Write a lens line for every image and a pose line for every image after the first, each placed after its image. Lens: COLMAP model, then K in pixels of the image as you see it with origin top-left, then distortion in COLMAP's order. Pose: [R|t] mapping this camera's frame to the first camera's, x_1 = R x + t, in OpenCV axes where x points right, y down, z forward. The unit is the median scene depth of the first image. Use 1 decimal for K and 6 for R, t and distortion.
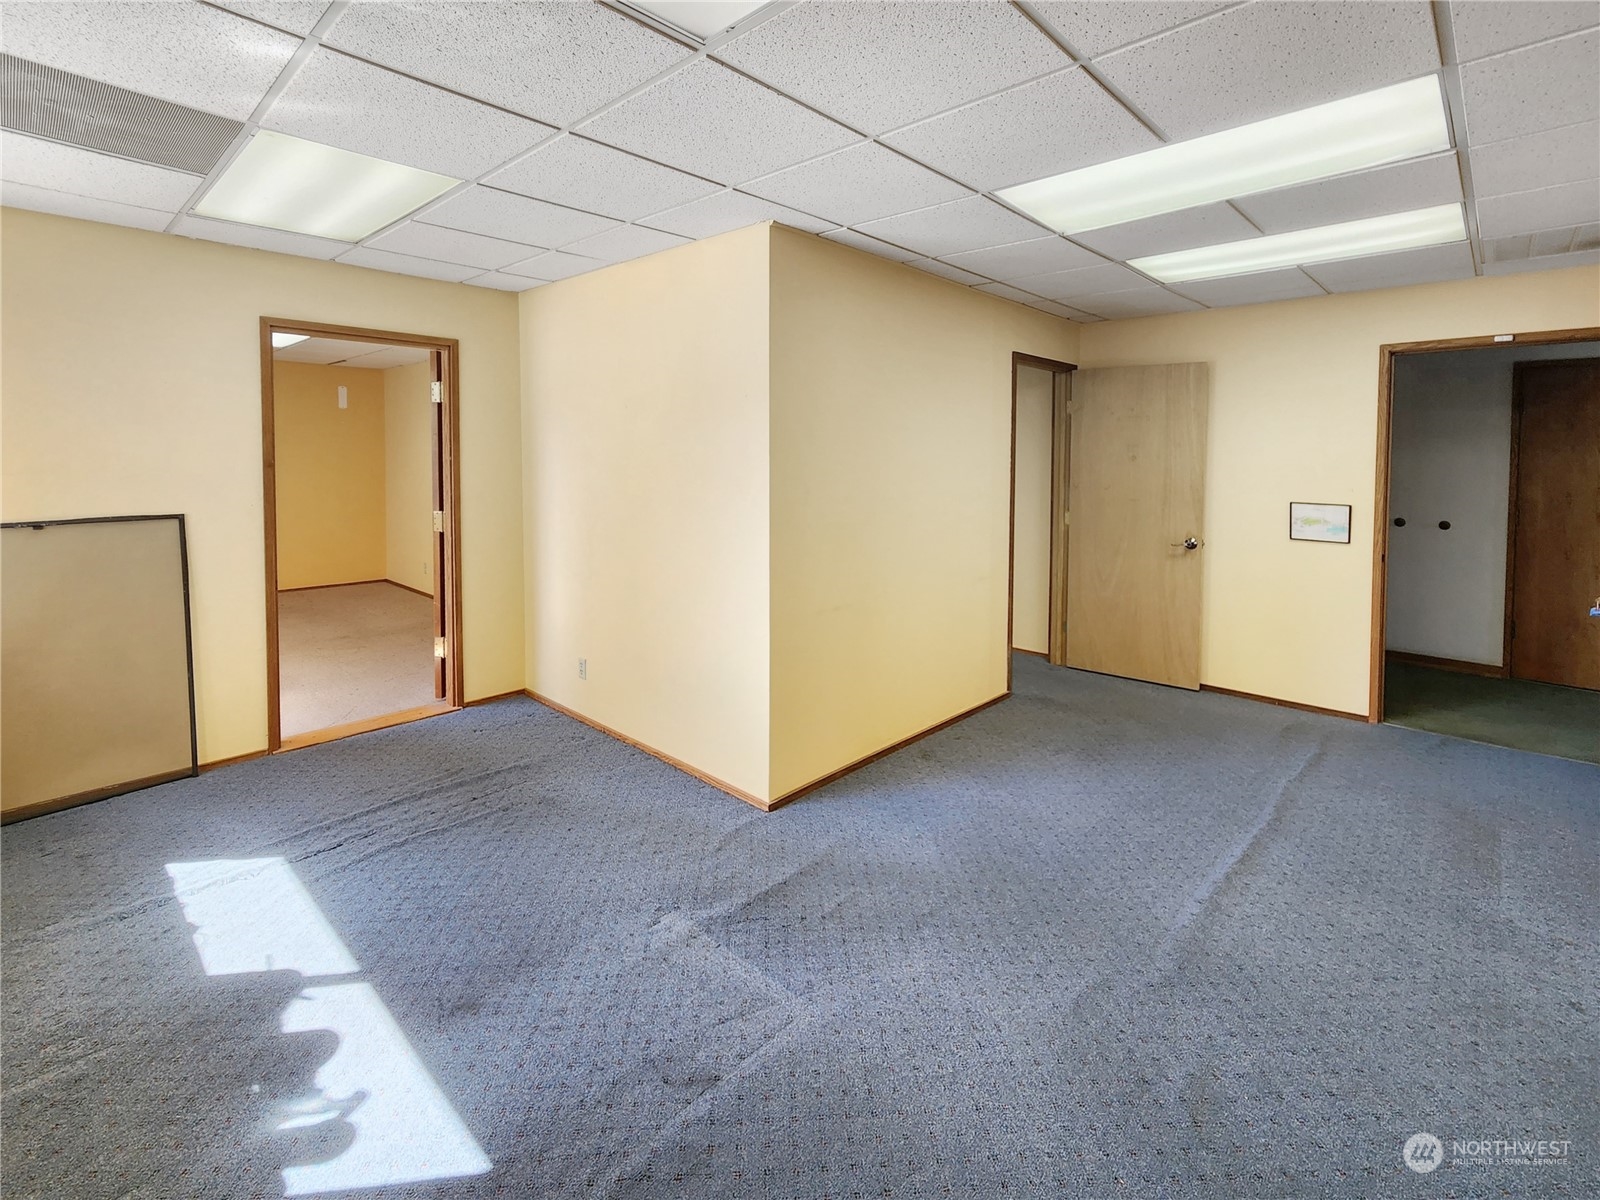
lens RADIAL K [[751.7, 0, 815.7], [0, 751.7, 529.3], [0, 0, 1]] dist [-0.002568, -0.000783]
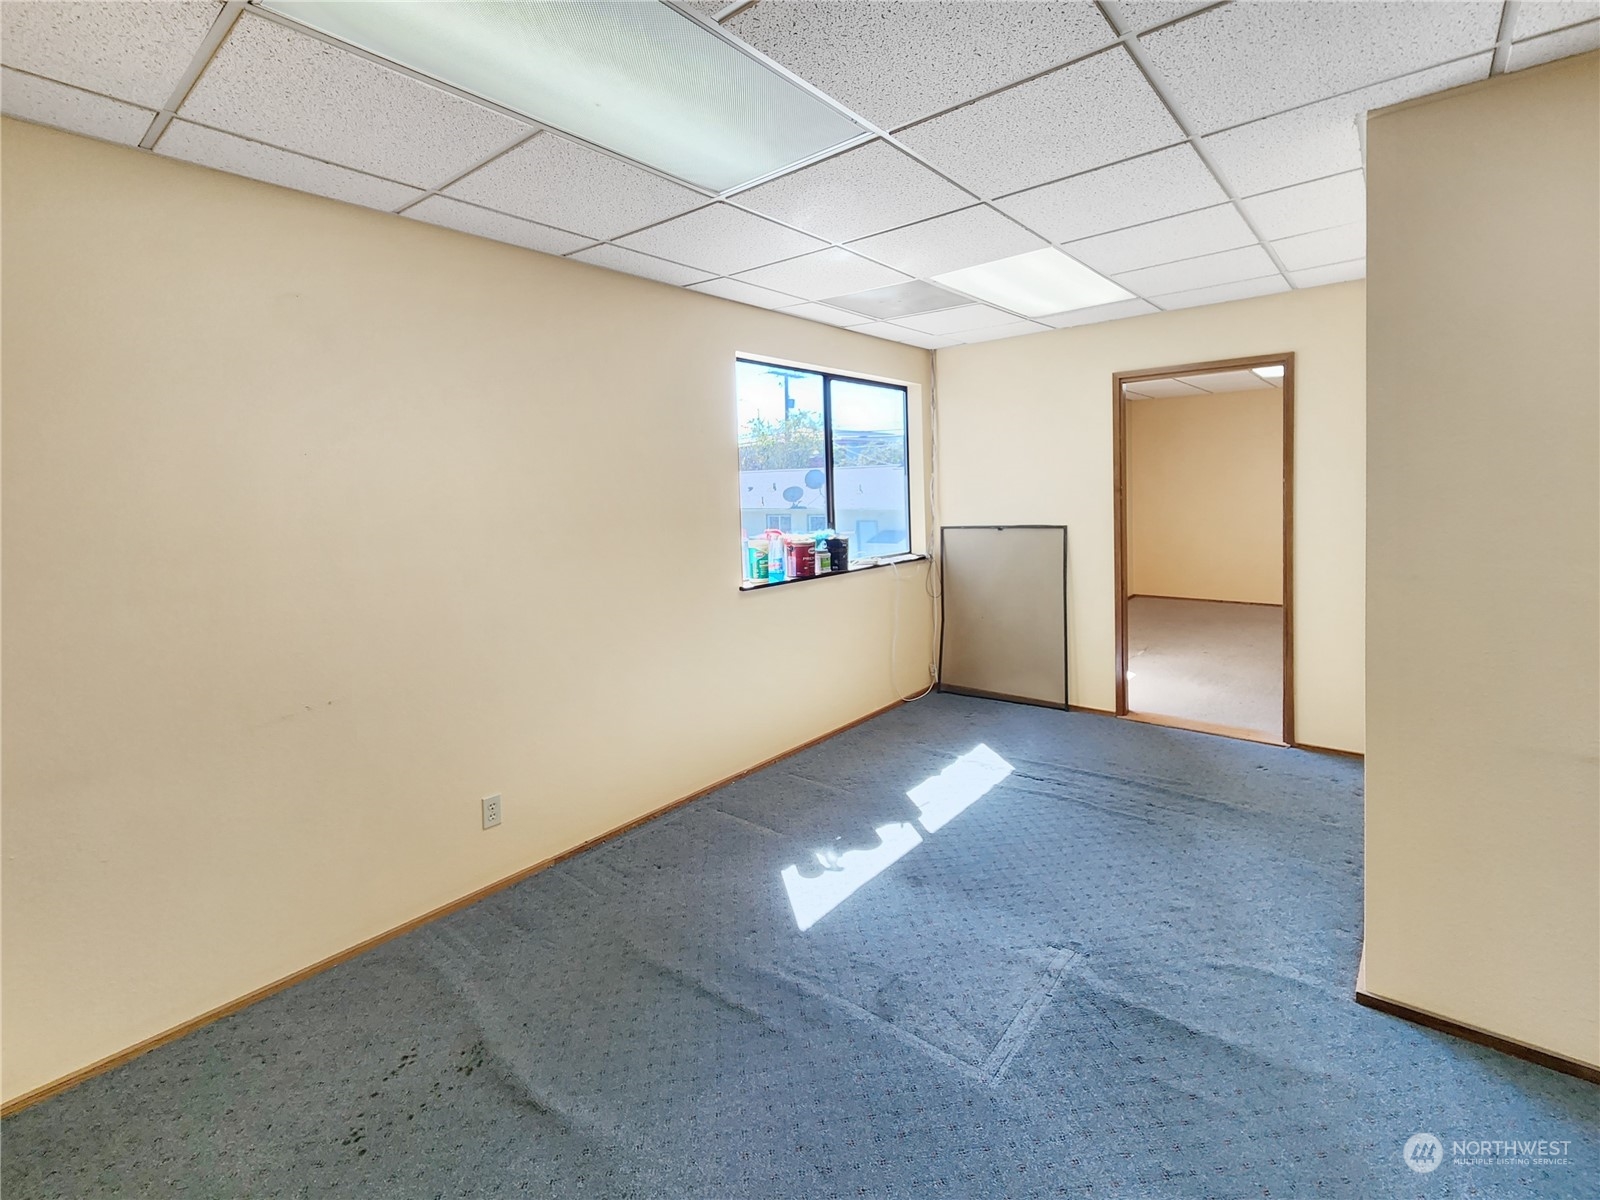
lens RADIAL K [[732.7, 0, 800.0], [0, 732.7, 600.0], [0, 0, 1]] dist [-0.004352, -0.001154]
pose [[0.033965, 0.146293, -0.988658, 0.468677], [-0.072555, 0.986980, 0.143552, -0.038170], [0.996786, 0.066856, 0.044137, 0.397115]]
